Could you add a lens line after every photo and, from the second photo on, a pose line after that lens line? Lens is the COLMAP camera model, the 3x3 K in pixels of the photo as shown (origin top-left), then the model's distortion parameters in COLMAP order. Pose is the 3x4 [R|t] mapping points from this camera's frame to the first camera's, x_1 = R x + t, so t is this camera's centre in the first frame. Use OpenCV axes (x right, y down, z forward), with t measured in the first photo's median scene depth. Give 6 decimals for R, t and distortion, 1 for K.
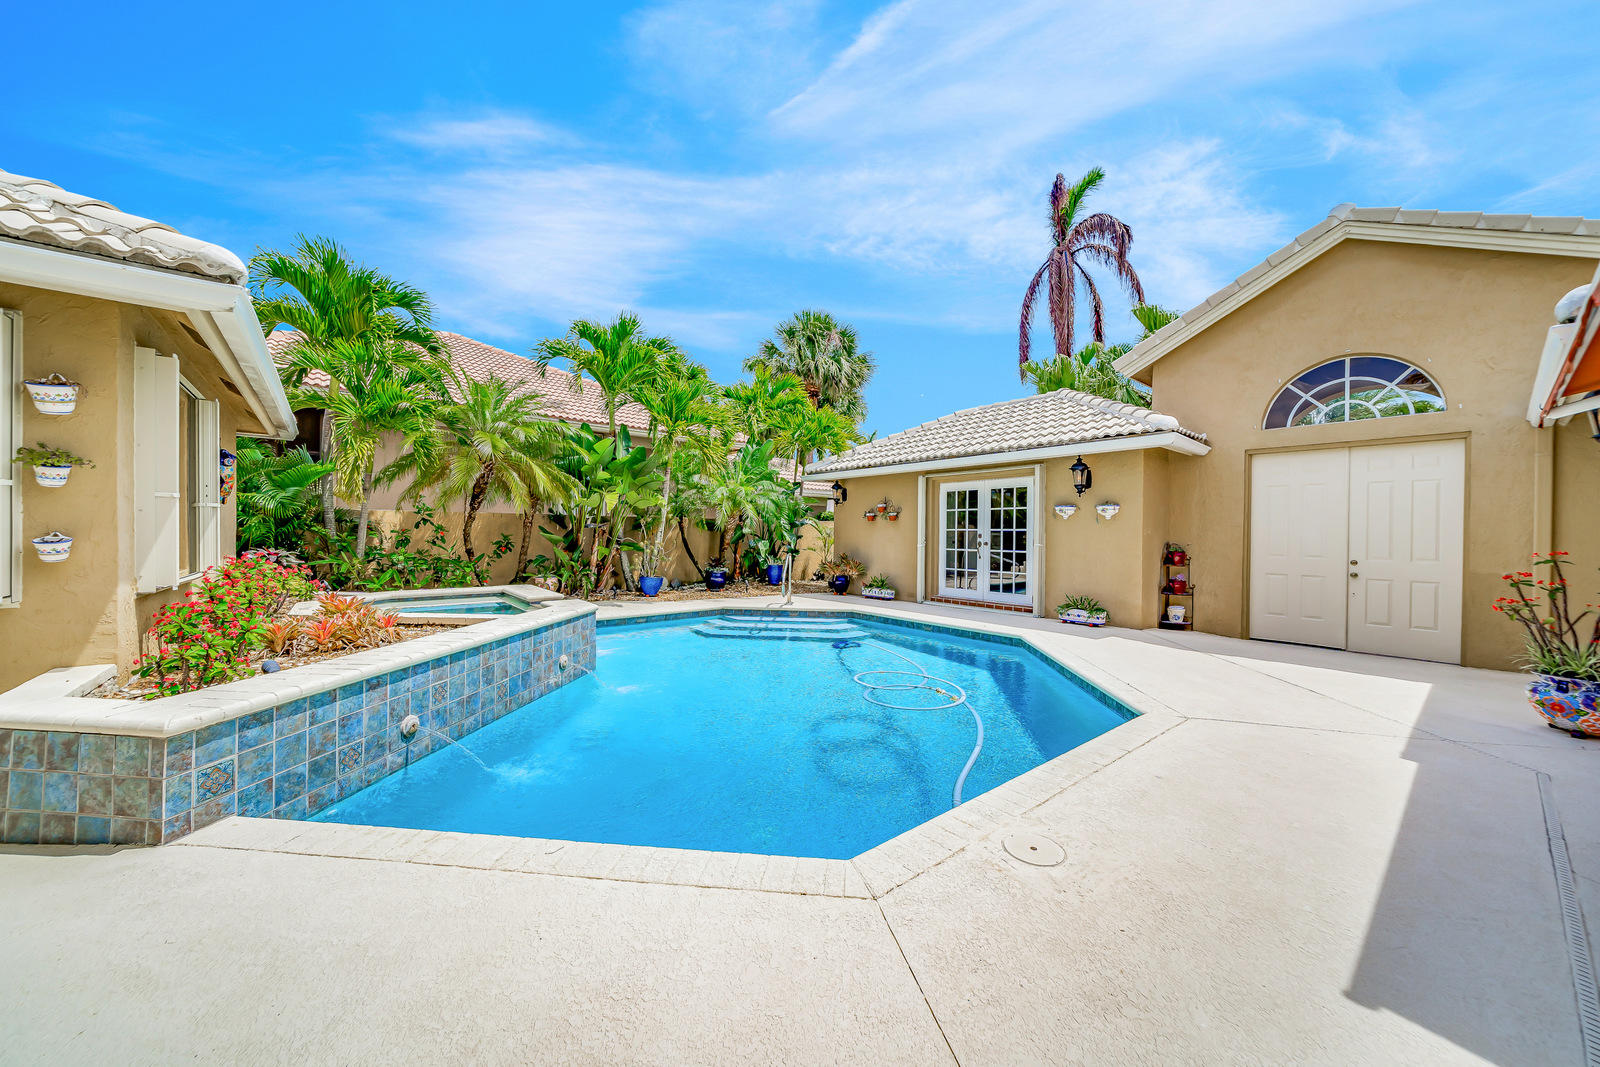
lens RADIAL K [[560.8, 0, 799.0], [0, 560.8, 531.9], [0, 0, 1]] dist [0.000014, 0.000029]
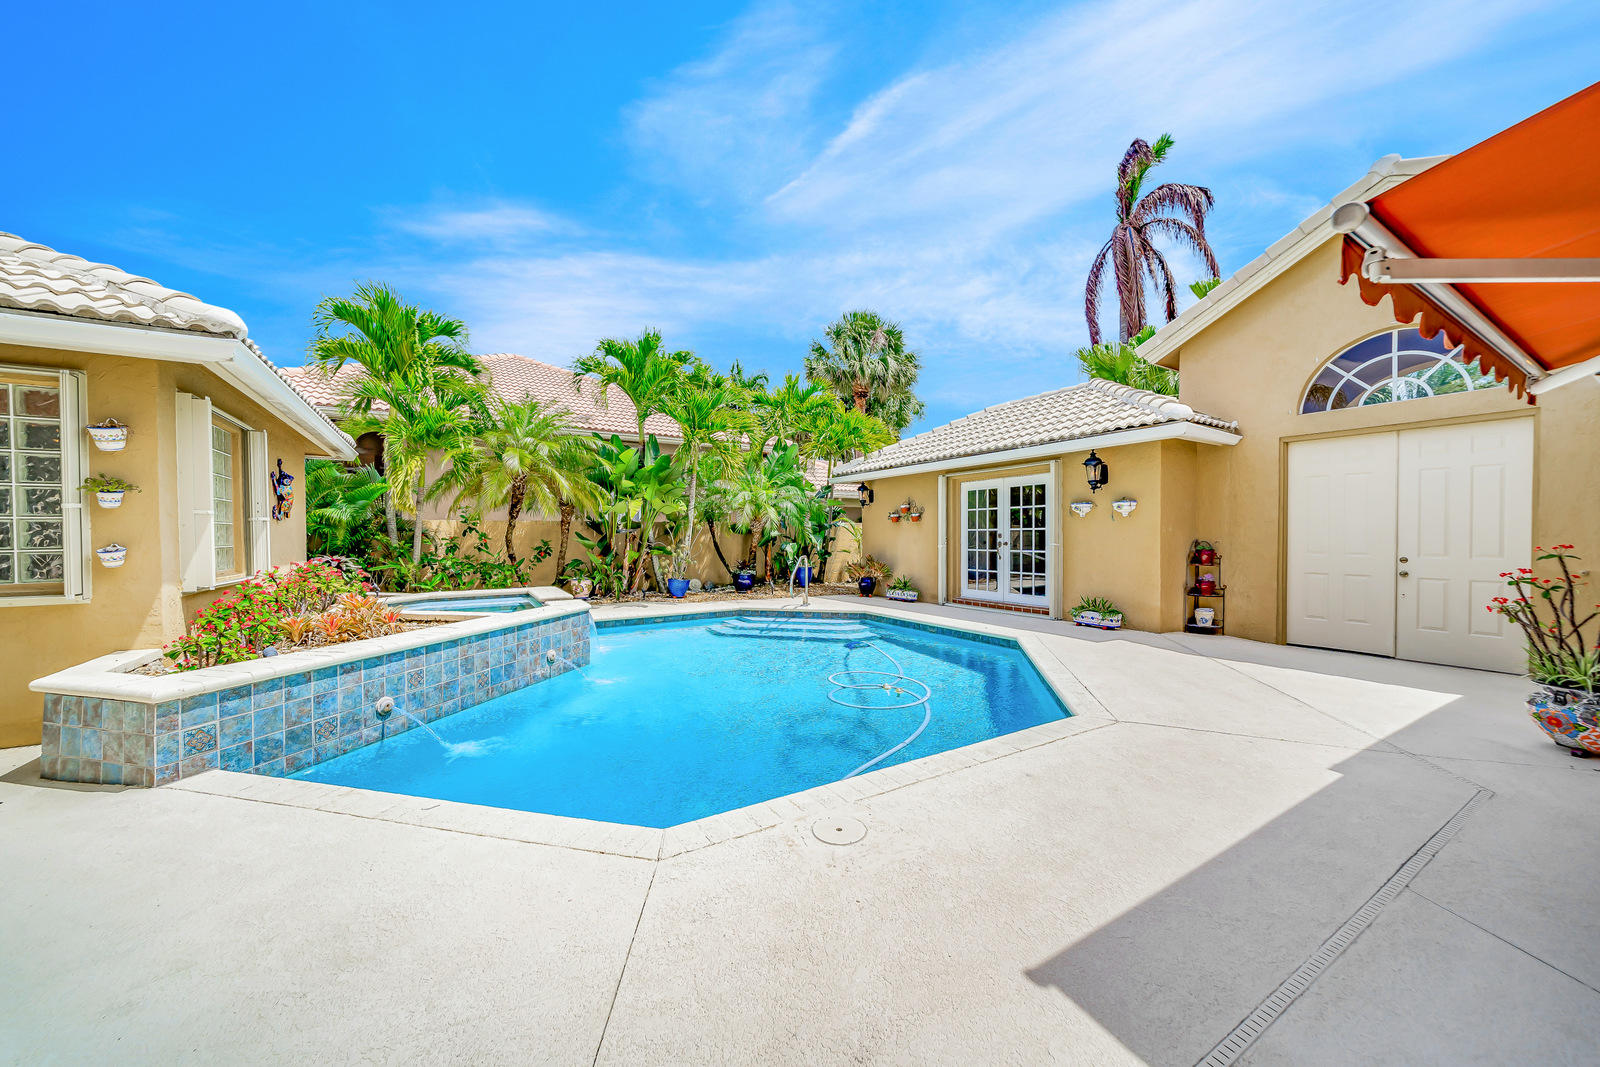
lens RADIAL K [[565.0, 0, 797.5], [0, 565.0, 539.1], [0, 0, 1]] dist [-0.000173, -0.000076]
pose [[0.990428, -0.013221, -0.137399, 0.124158], [0.014357, 0.999870, 0.007280, 0.000943], [0.137285, -0.009183, 0.990489, -0.017213]]
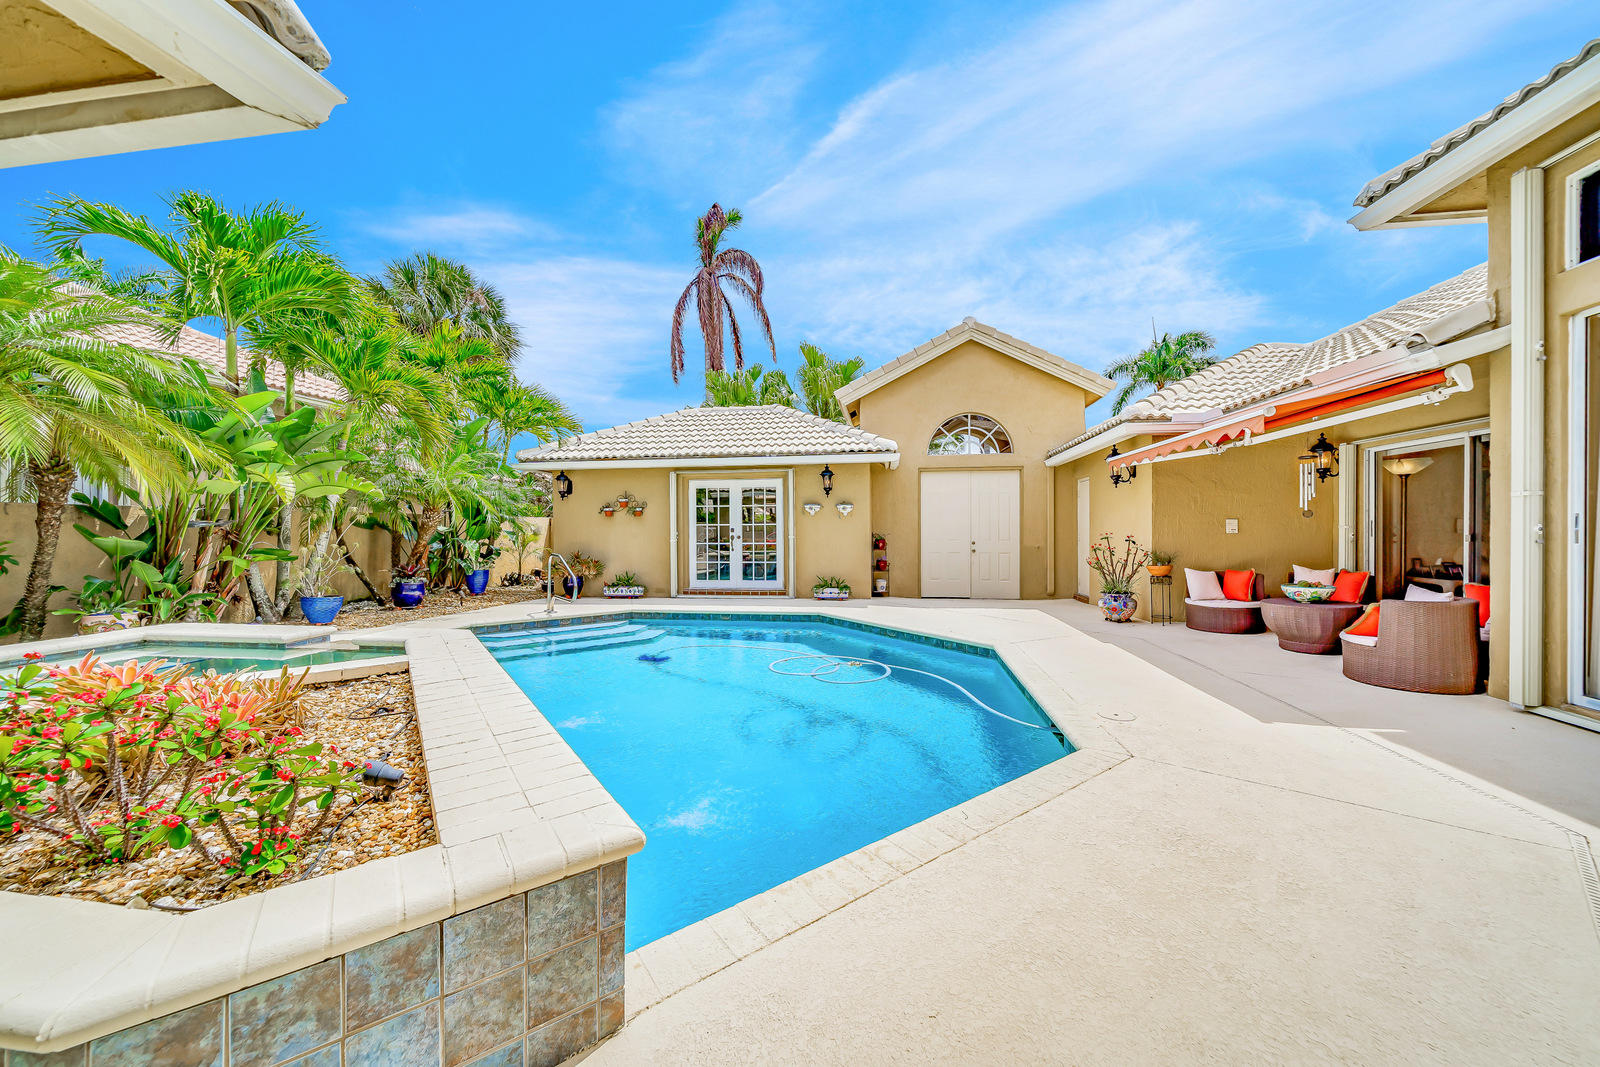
lens RADIAL K [[566.1, 0, 809.6], [0, 566.1, 527.8], [0, 0, 1]] dist [-0.000115, -0.000016]
pose [[0.742913, -0.013251, 0.669257, -0.342575], [0.011467, 0.999909, 0.007068, -0.004121], [-0.669290, 0.002423, 0.742997, 0.088440]]
